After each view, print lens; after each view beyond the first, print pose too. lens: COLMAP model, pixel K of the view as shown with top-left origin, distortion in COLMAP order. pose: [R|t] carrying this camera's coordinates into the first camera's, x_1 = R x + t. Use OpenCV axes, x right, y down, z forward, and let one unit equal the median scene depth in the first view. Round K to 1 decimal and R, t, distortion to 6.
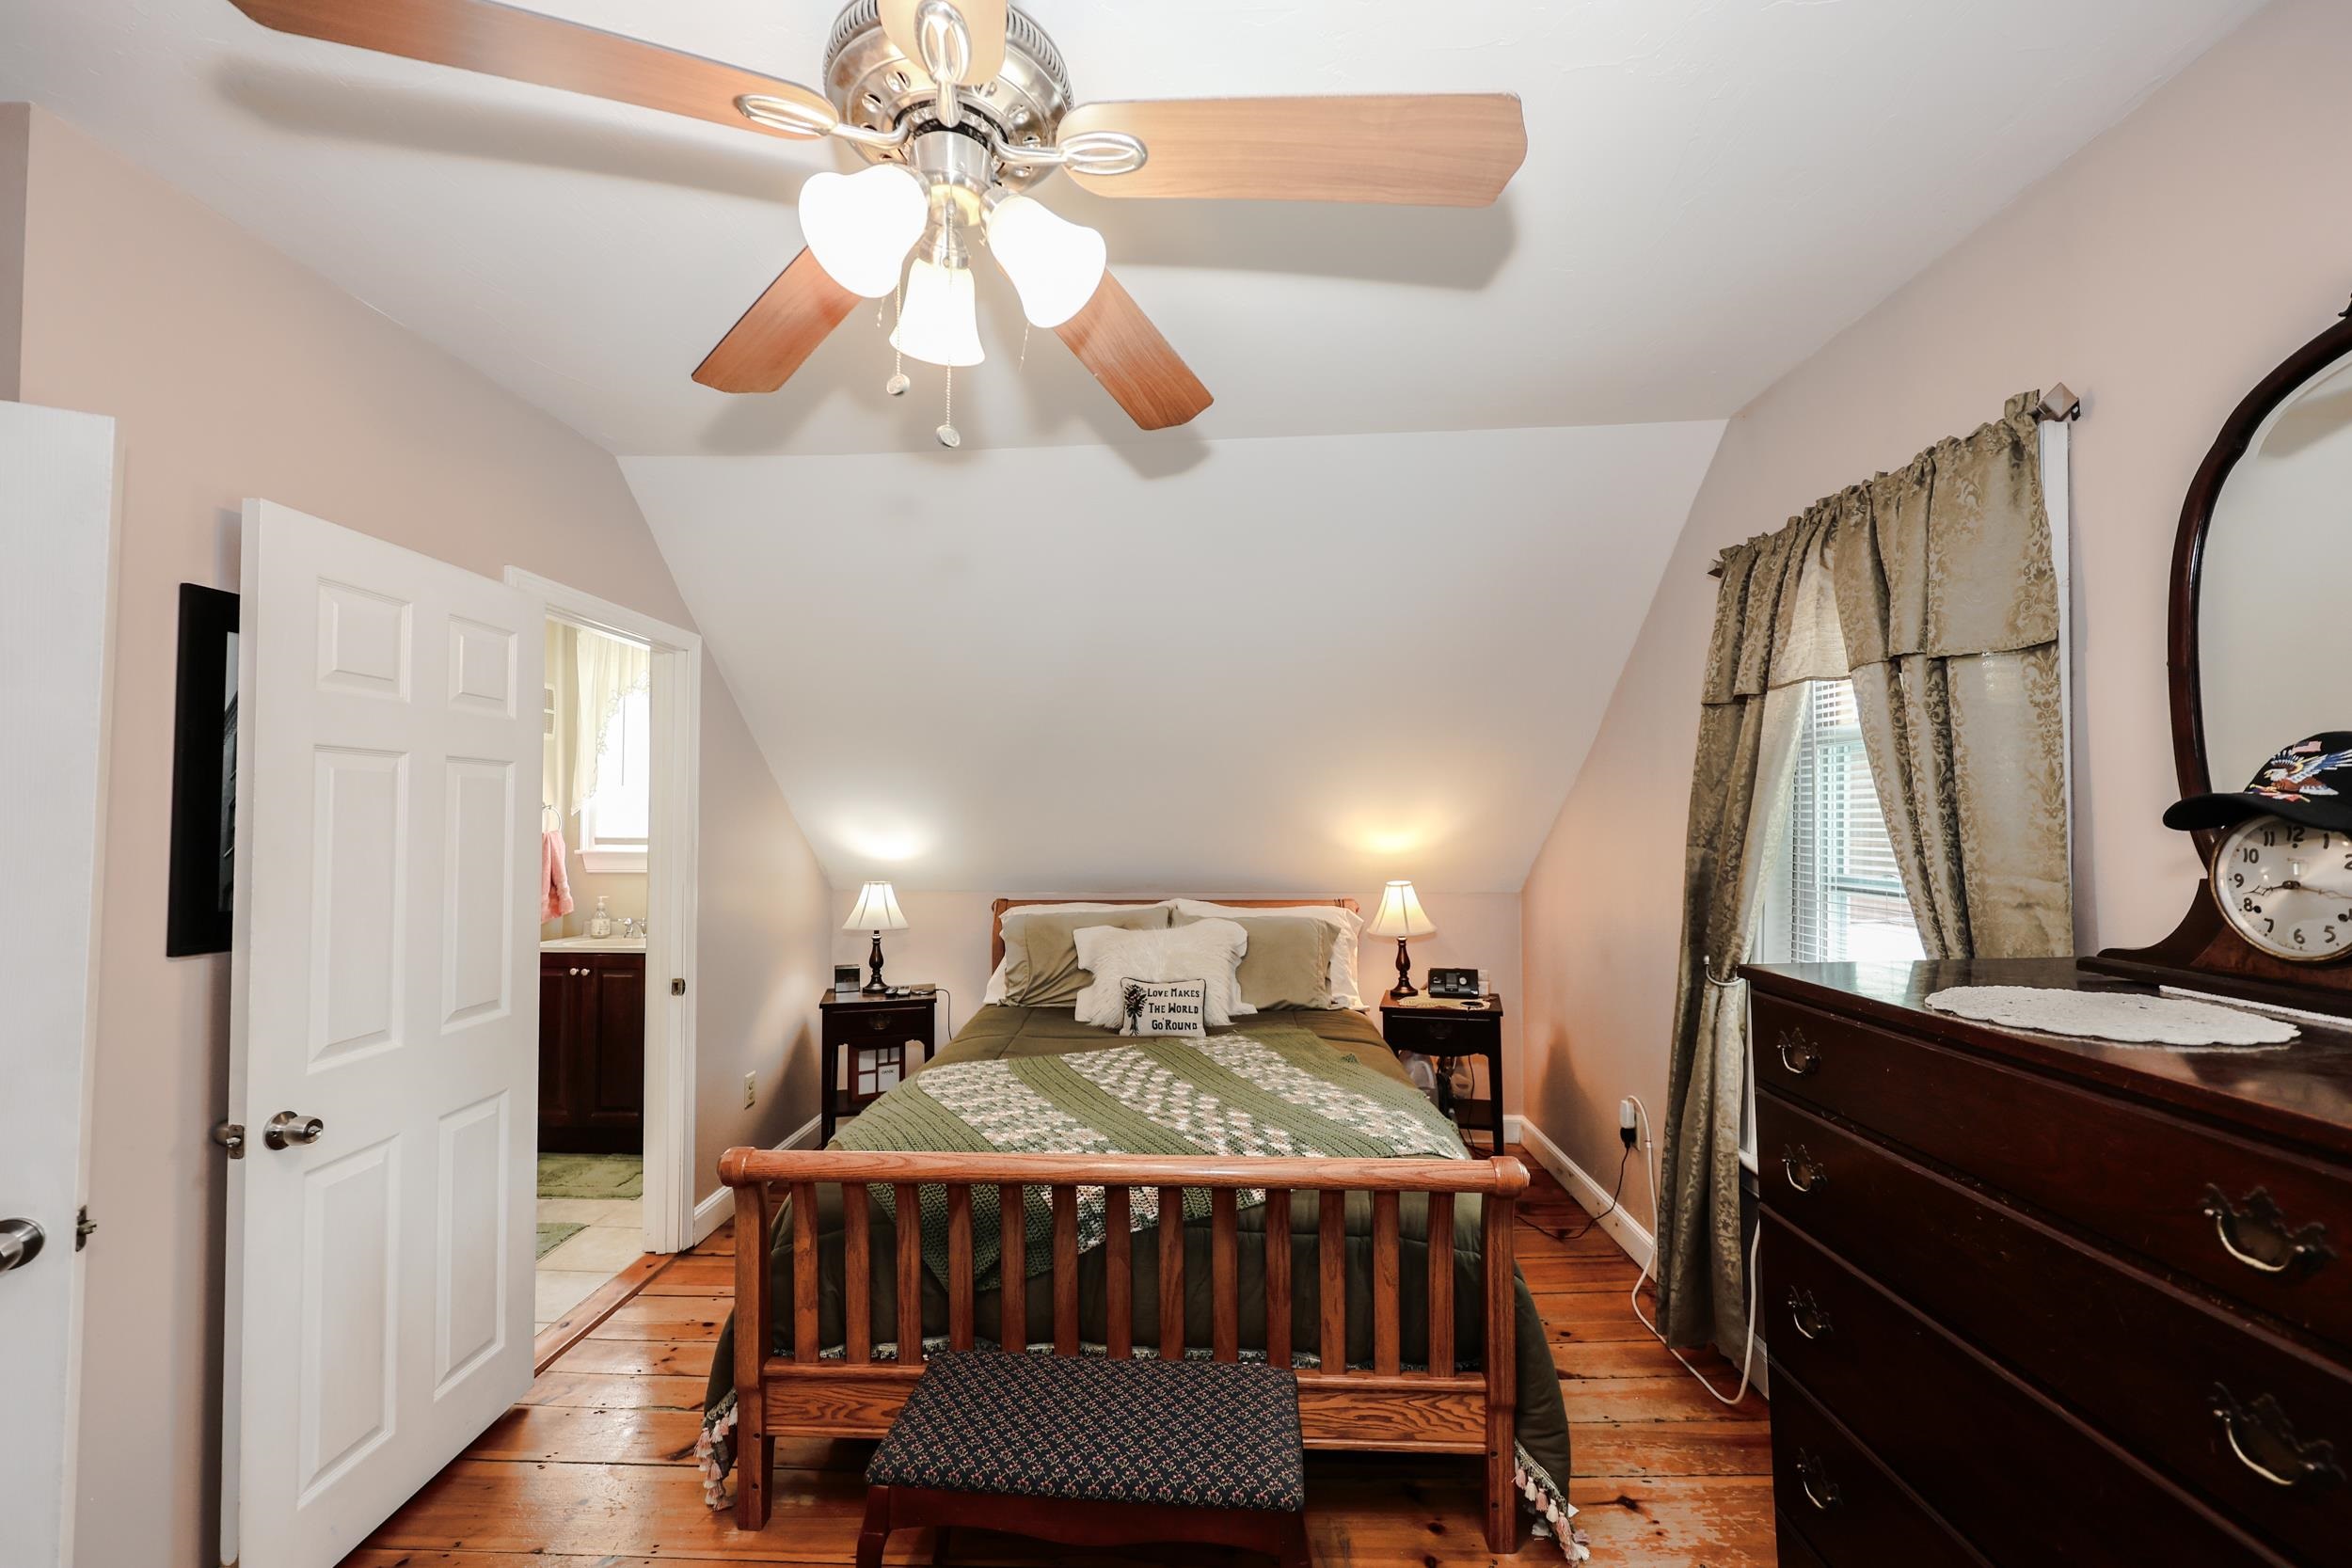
lens RADIAL K [[1000.6, 0, 1175.8], [0, 1000.6, 792.6], [0, 0, 1]] dist [0.004701, -0.001348]
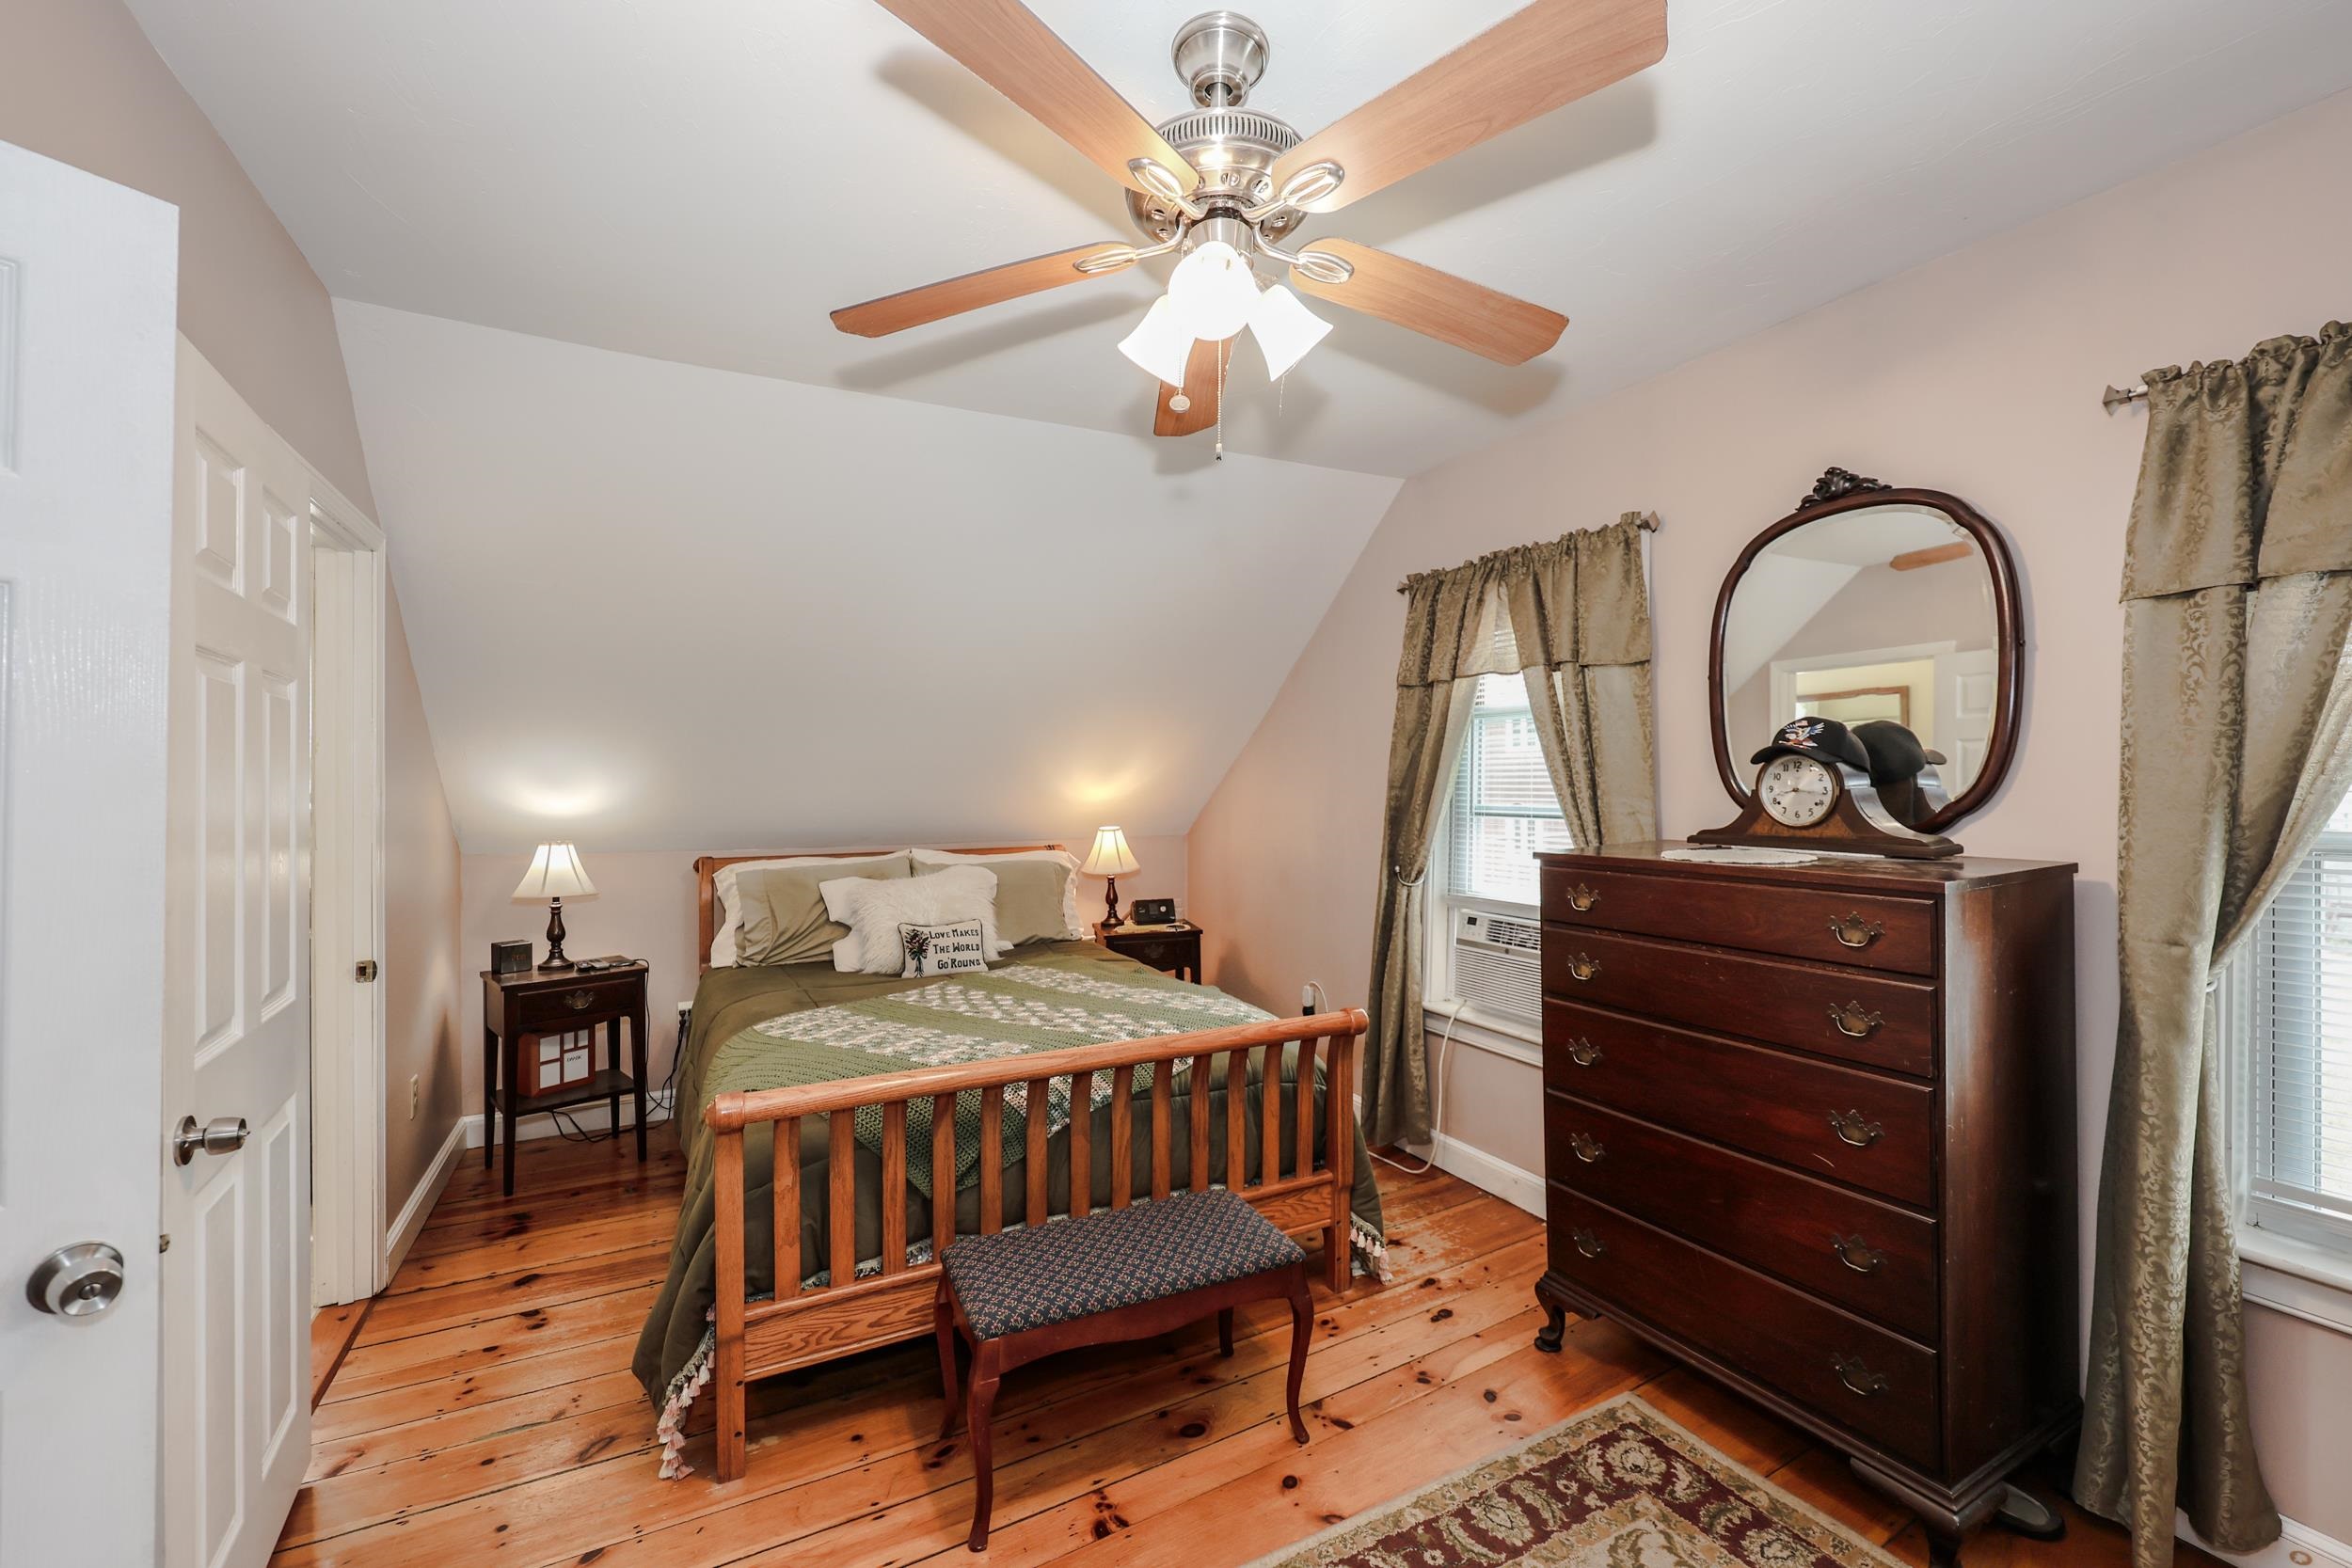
lens RADIAL K [[1000.6, 0, 1226.5], [0, 1000.6, 783.4], [0, 0, 1]] dist [0.004701, -0.001348]
pose [[0.848601, -0.000601, 0.529033, -0.456929], [-0.012636, 0.999691, 0.021405, 0.023286], [-0.528883, -0.024849, 0.848331, -0.060332]]
